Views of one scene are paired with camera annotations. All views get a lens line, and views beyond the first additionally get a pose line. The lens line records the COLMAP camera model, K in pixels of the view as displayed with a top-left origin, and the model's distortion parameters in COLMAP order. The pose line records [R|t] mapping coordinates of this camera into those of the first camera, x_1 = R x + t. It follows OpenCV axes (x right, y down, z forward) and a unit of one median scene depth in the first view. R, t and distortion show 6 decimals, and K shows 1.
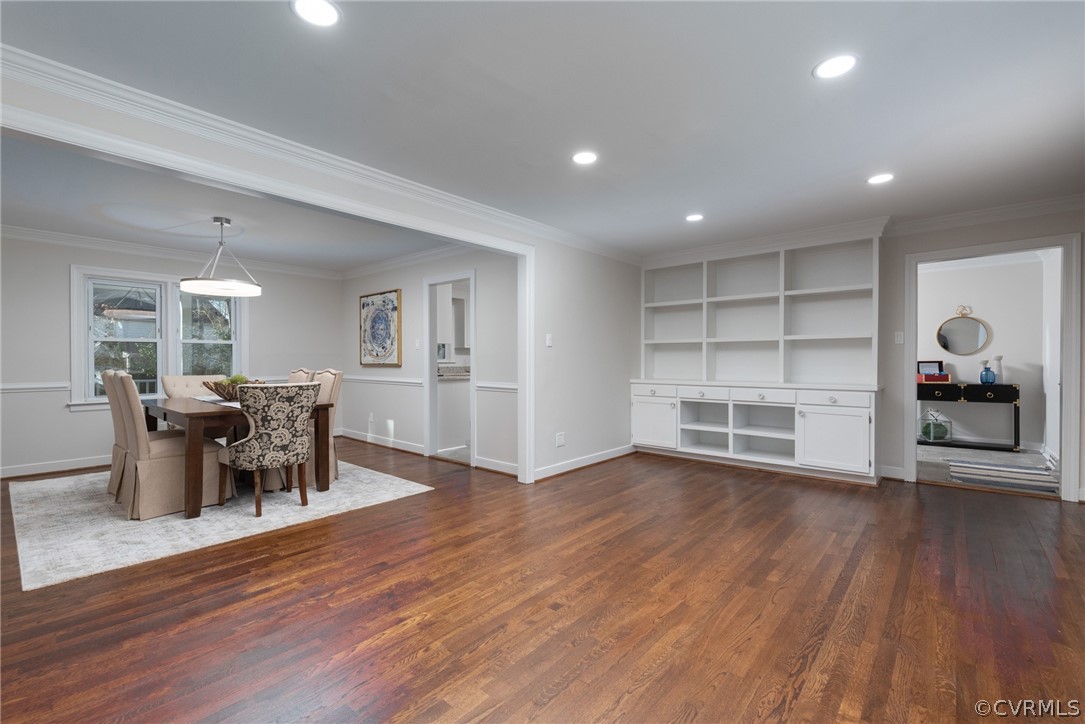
lens RADIAL K [[476.5, 0, 543.7], [0, 476.5, 361.9], [0, 0, 1]] dist [0.002024, 0.000714]
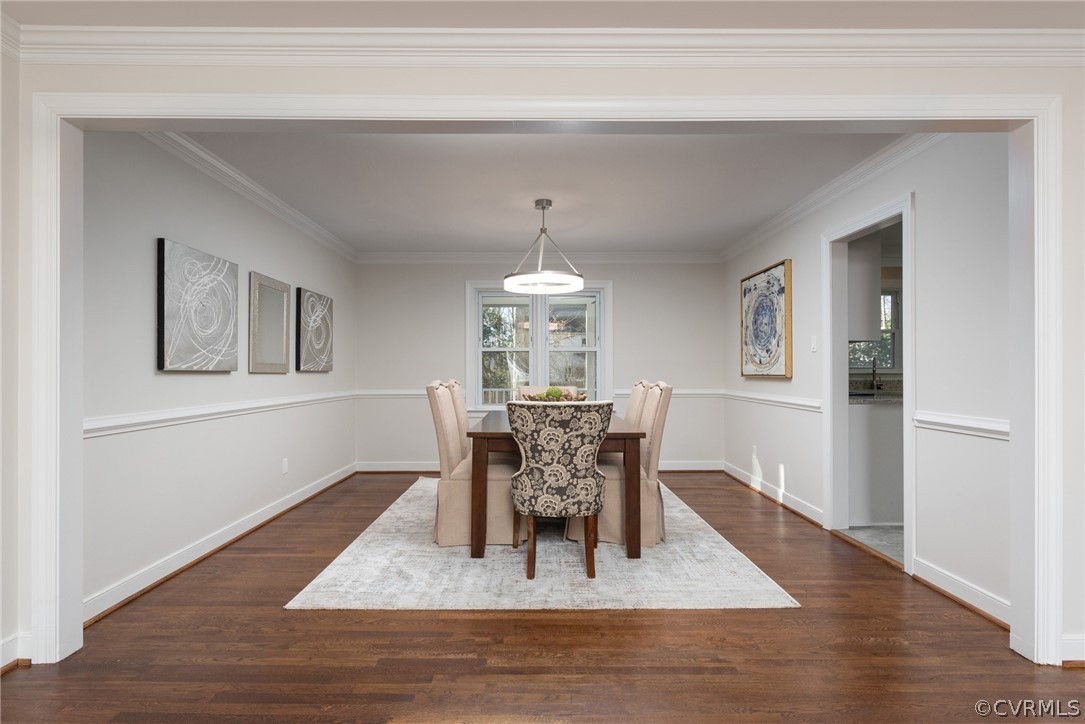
lens RADIAL K [[543.4, 0, 535.5], [0, 543.4, 366.1], [0, 0, 1]] dist [0.004299, -0.000784]
pose [[0.656599, -0.004886, -0.754224, 0.038935], [-0.003292, 0.999951, -0.009344, 0.000030], [0.754233, 0.008618, 0.656551, 0.351198]]
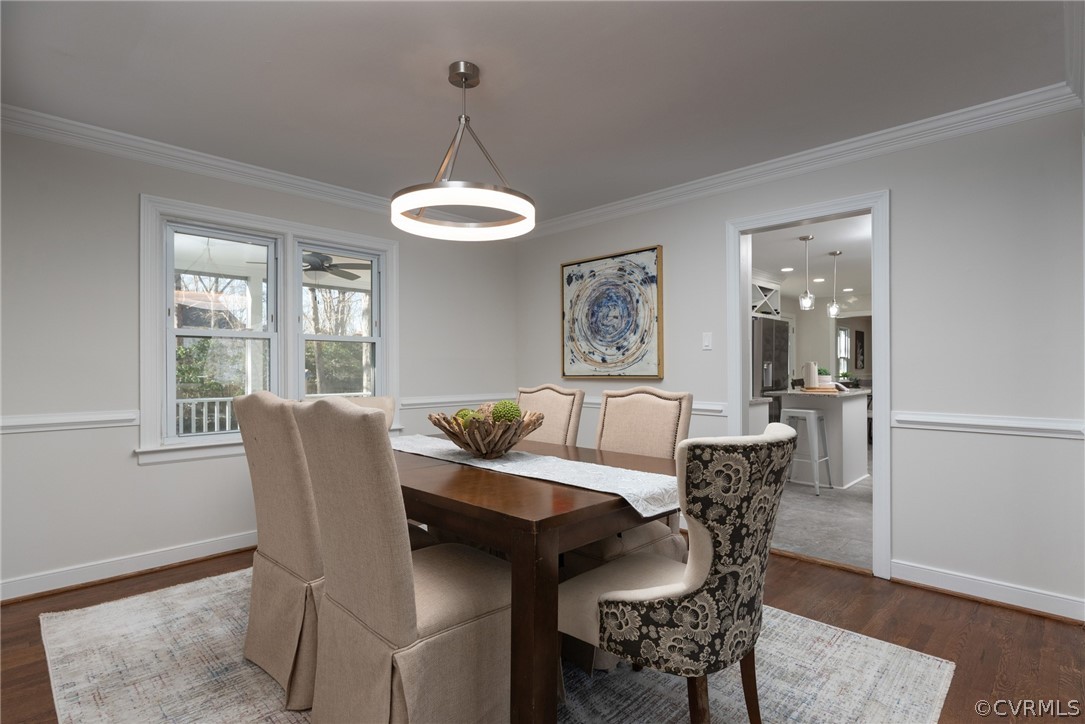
lens RADIAL K [[543.4, 0, 541.0], [0, 543.4, 366.6], [0, 0, 1]] dist [0.004299, -0.000784]
pose [[0.997869, -0.001385, -0.065240, -0.550858], [0.000811, 0.999961, -0.008824, -0.001361], [0.065250, 0.008752, 0.997831, 0.459412]]
